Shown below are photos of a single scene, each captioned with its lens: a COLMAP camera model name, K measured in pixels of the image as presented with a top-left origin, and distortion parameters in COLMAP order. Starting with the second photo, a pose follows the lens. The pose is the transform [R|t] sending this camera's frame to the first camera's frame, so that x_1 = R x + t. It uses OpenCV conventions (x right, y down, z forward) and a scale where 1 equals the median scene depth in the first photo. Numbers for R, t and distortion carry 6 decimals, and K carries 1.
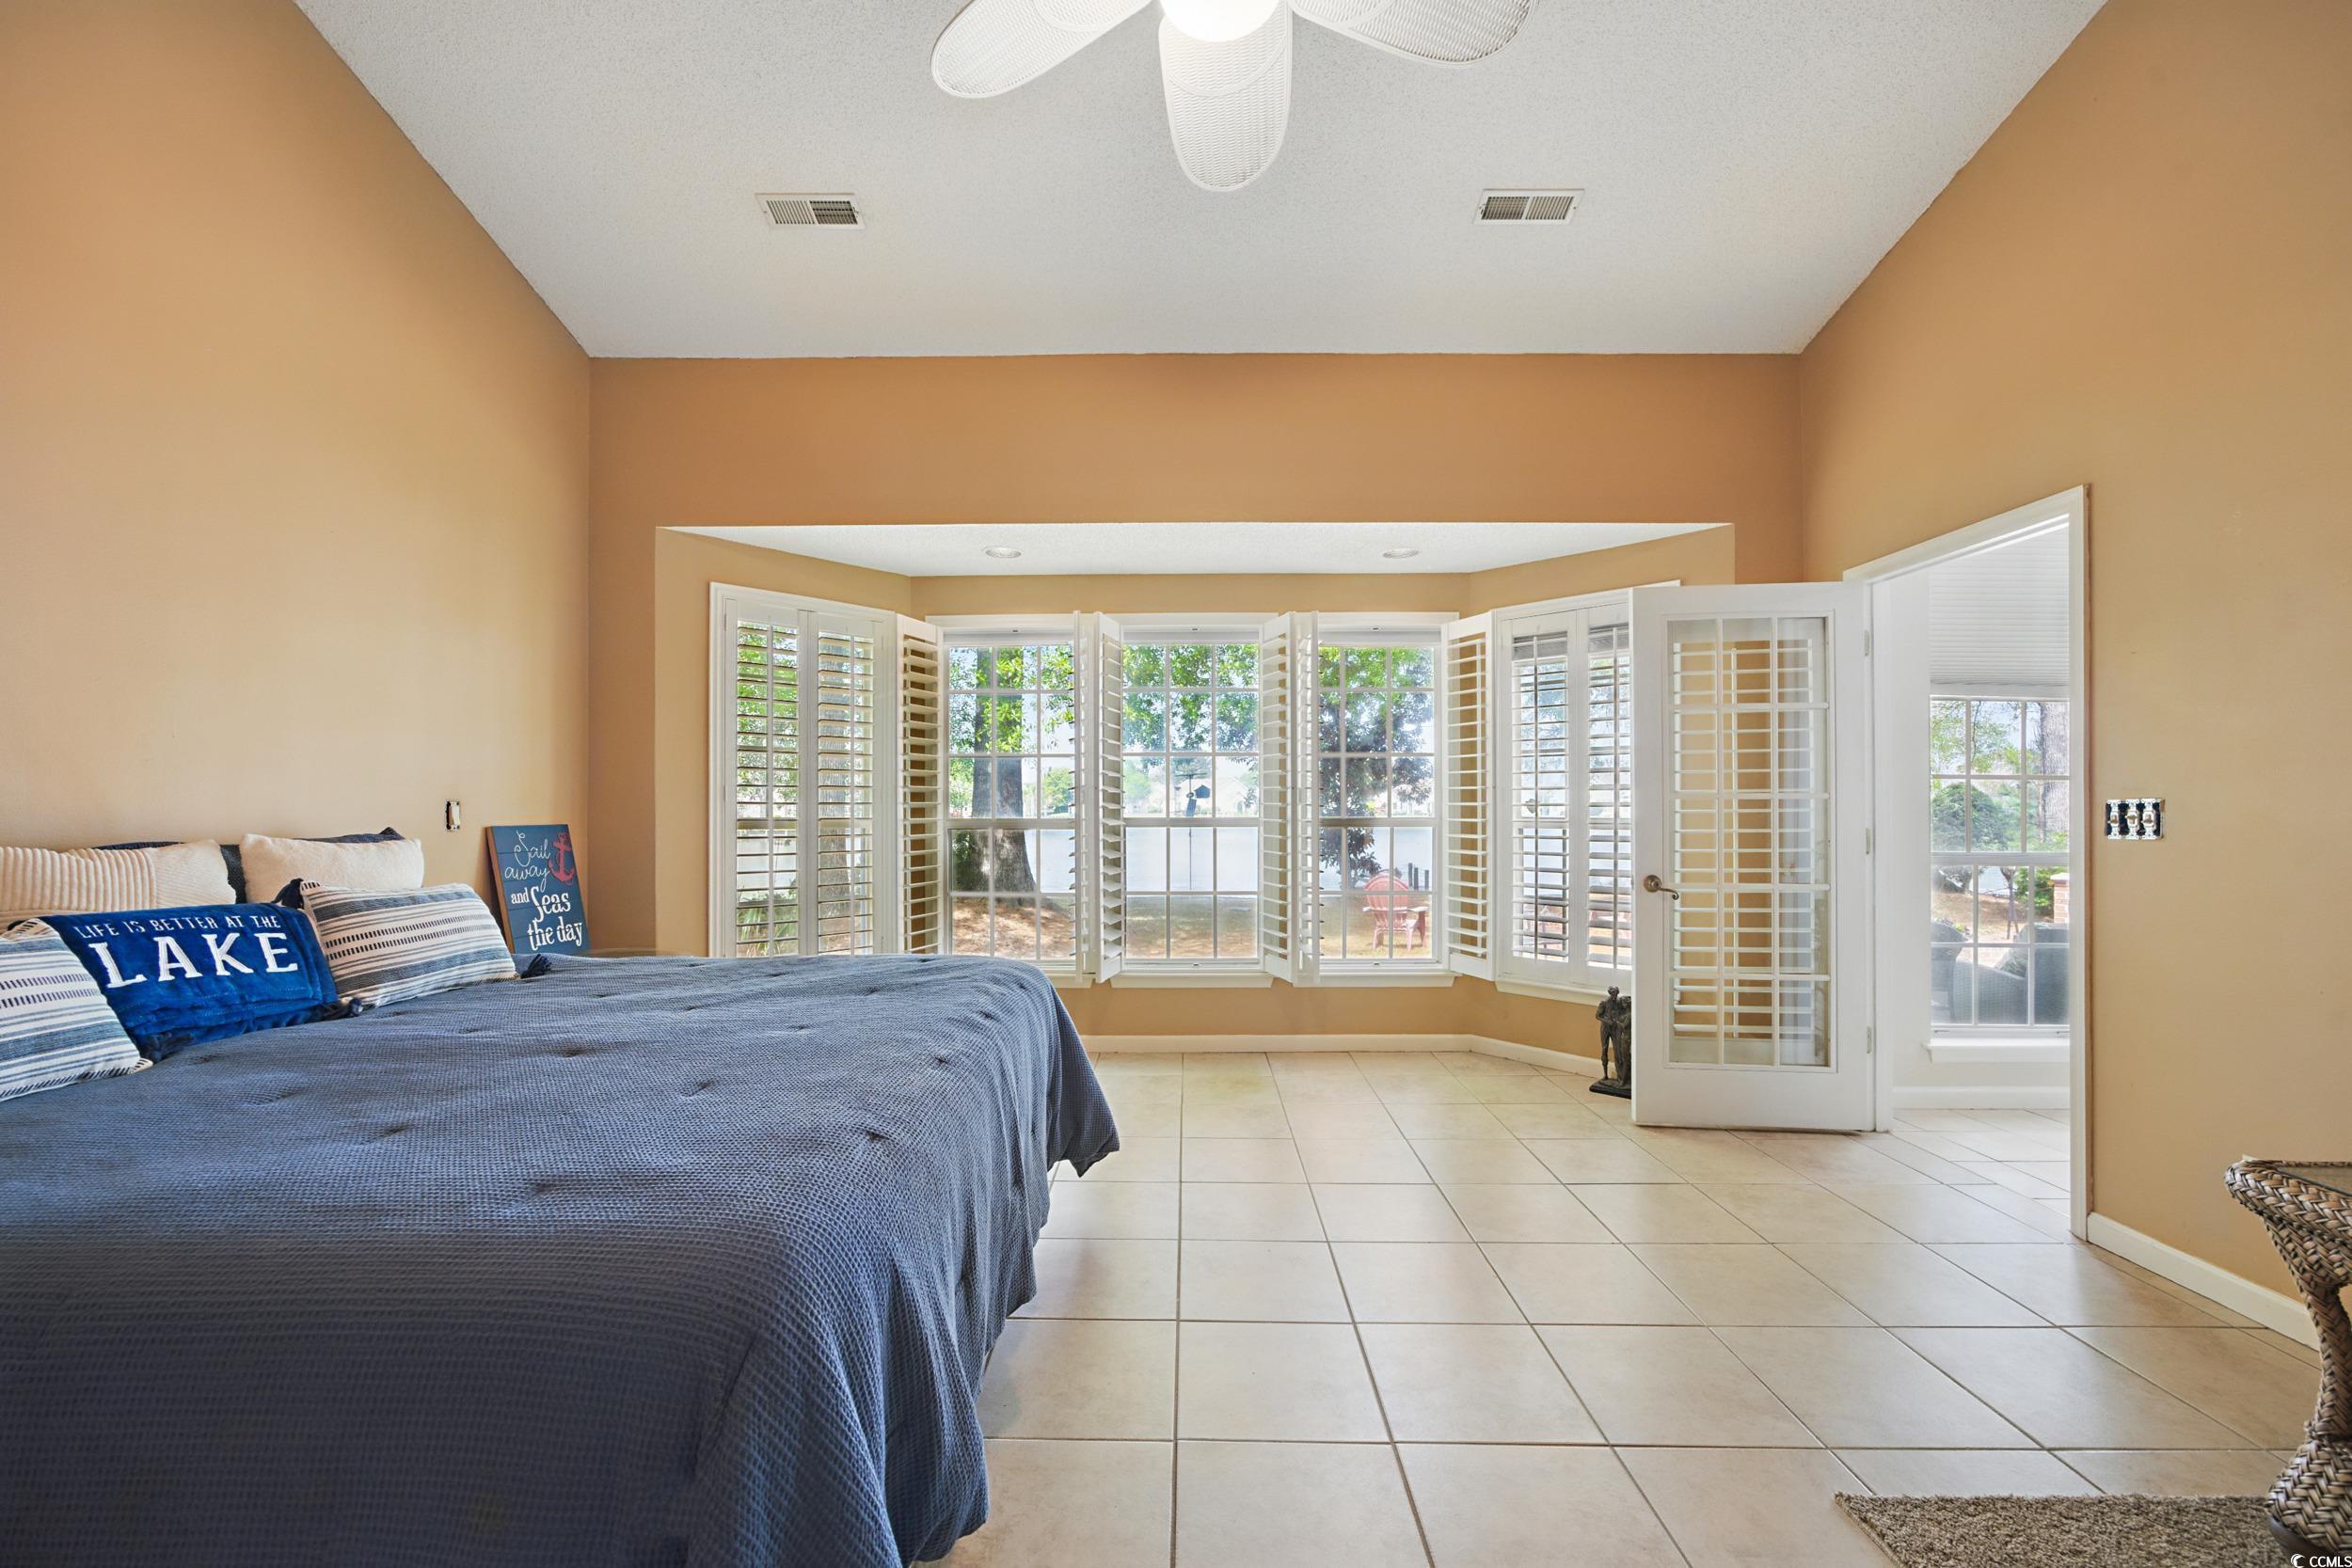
lens RADIAL K [[935.9, 0, 1176.7], [0, 935.9, 795.8], [0, 0, 1]] dist [-0.014528, 0.003948]
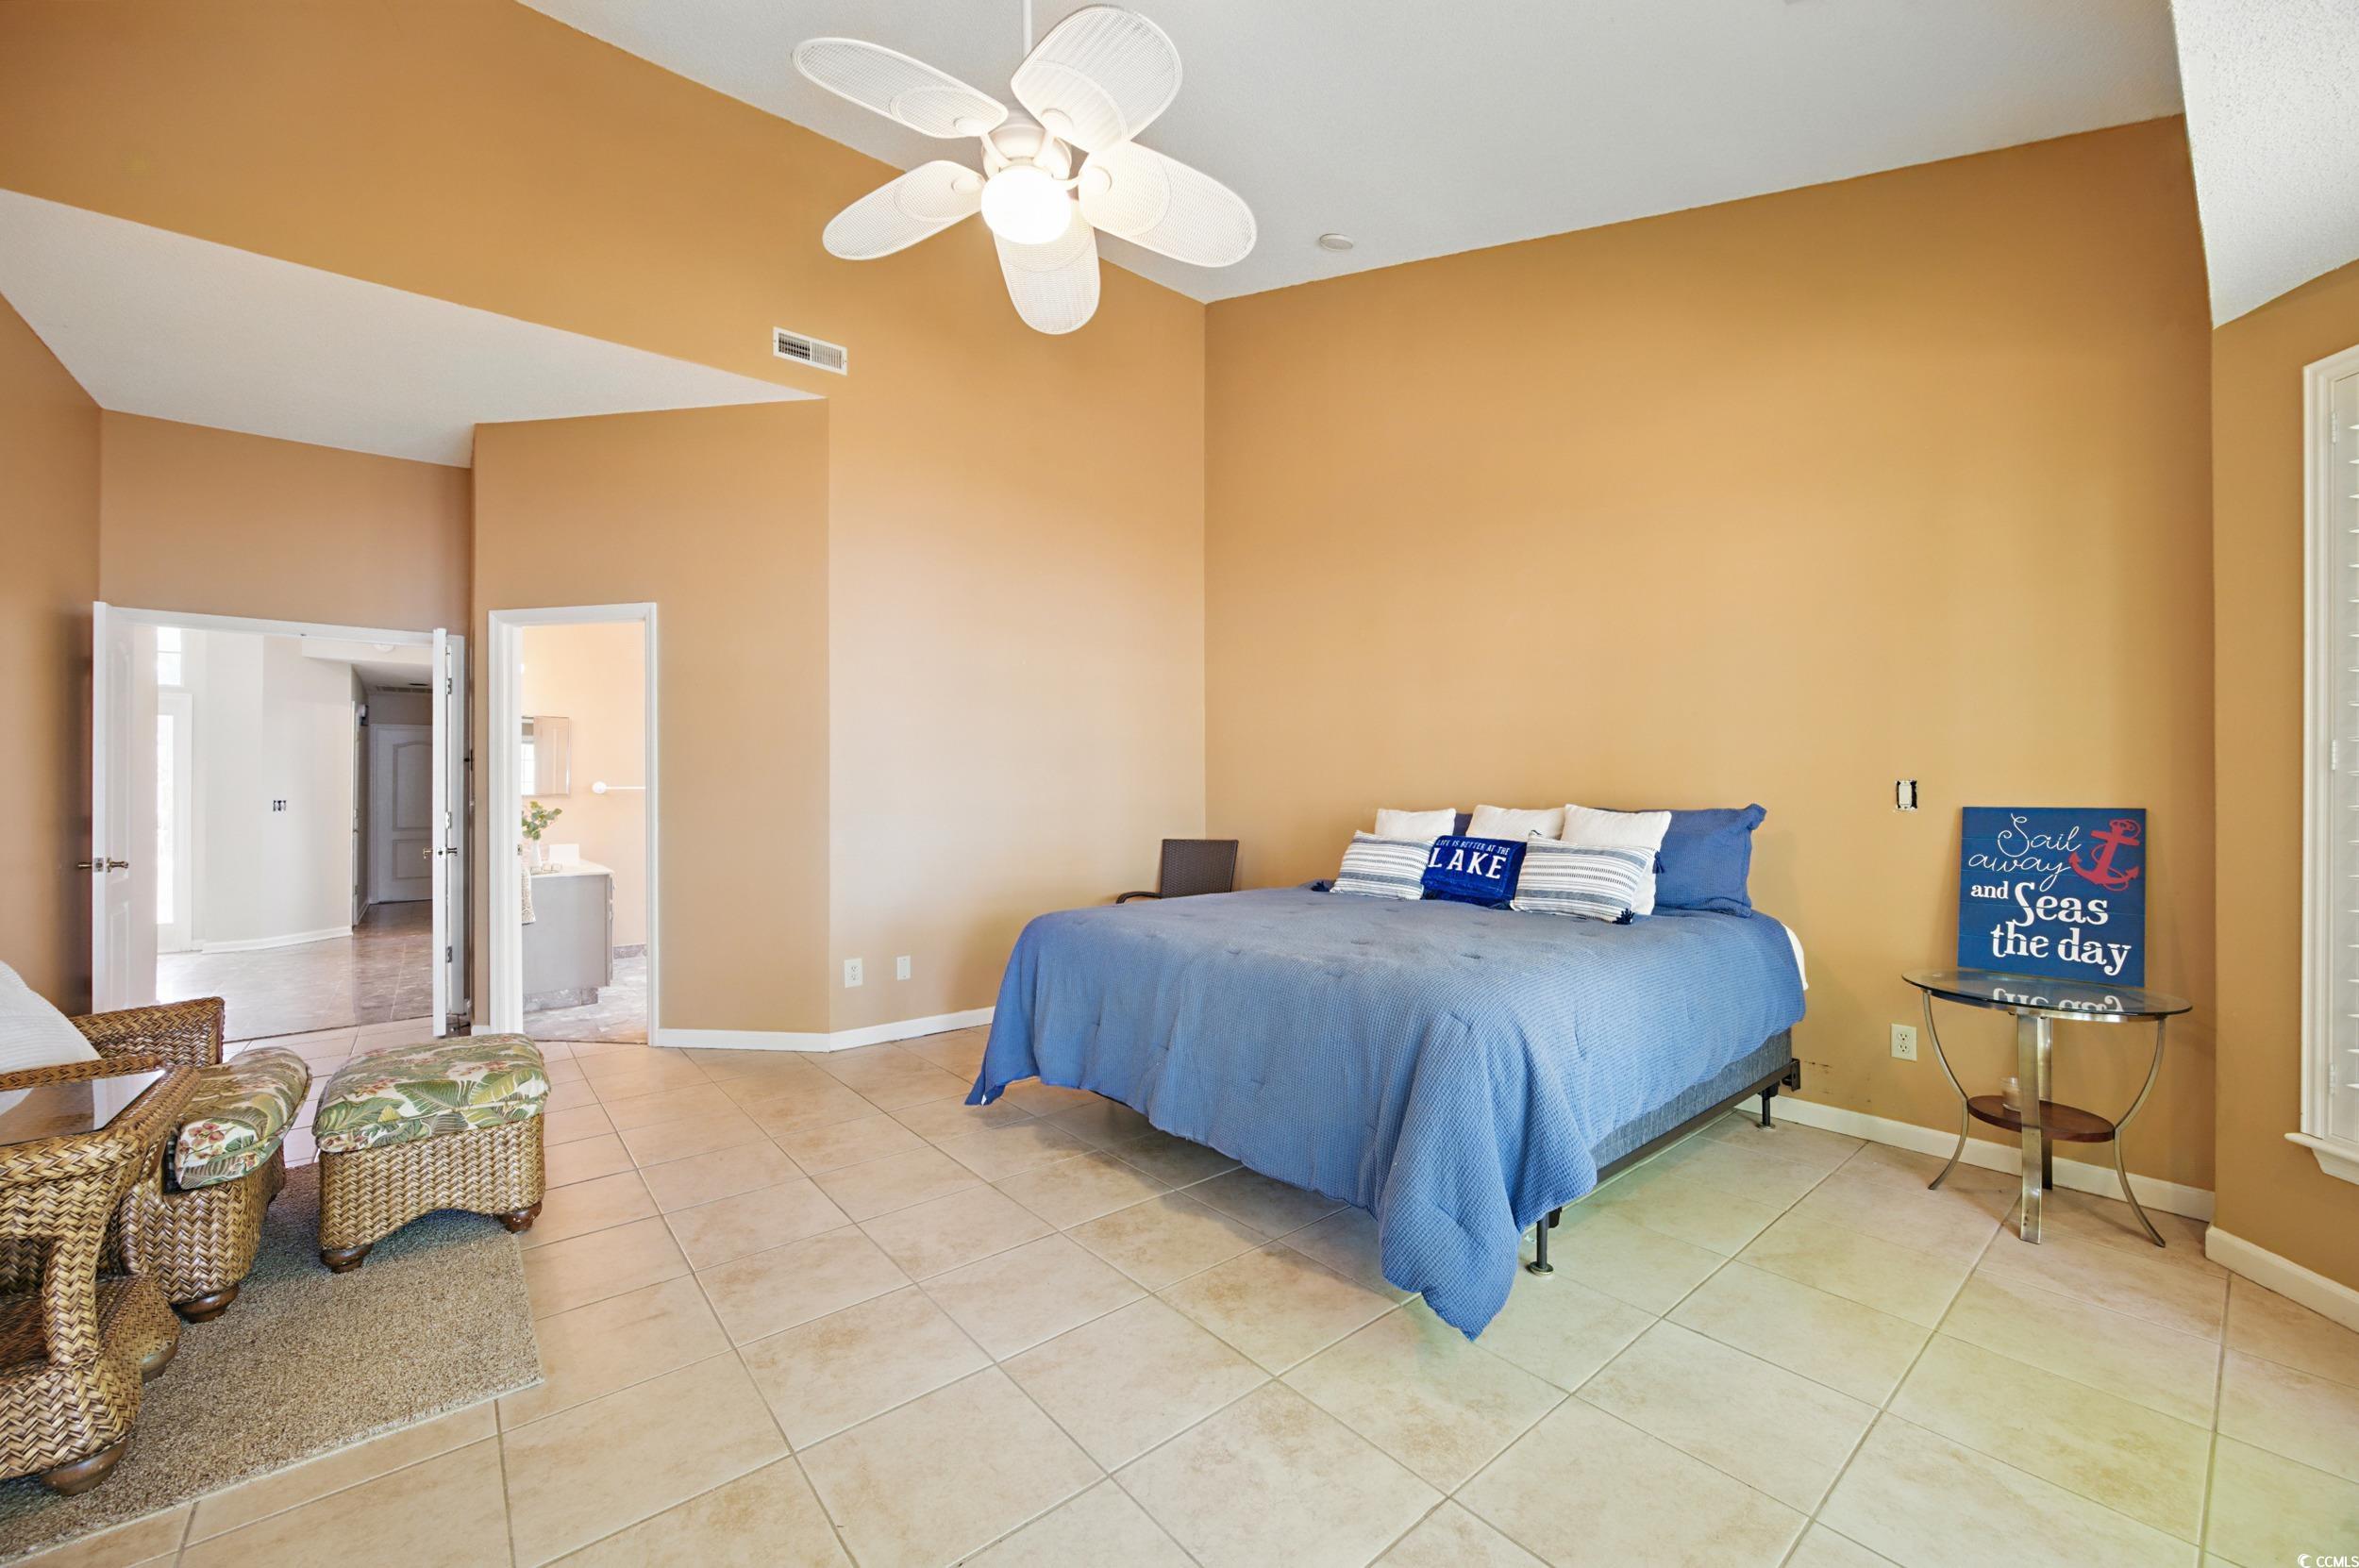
lens RADIAL K [[938.7, 0, 1179.1], [0, 938.7, 795.5], [0, 0, 1]] dist [-0.014528, 0.003948]
pose [[-0.767622, 0.000878, -0.640903, 0.401301], [0.008746, 0.999920, -0.009106, 0.021924], [0.640844, -0.012595, -0.767568, 1.144563]]
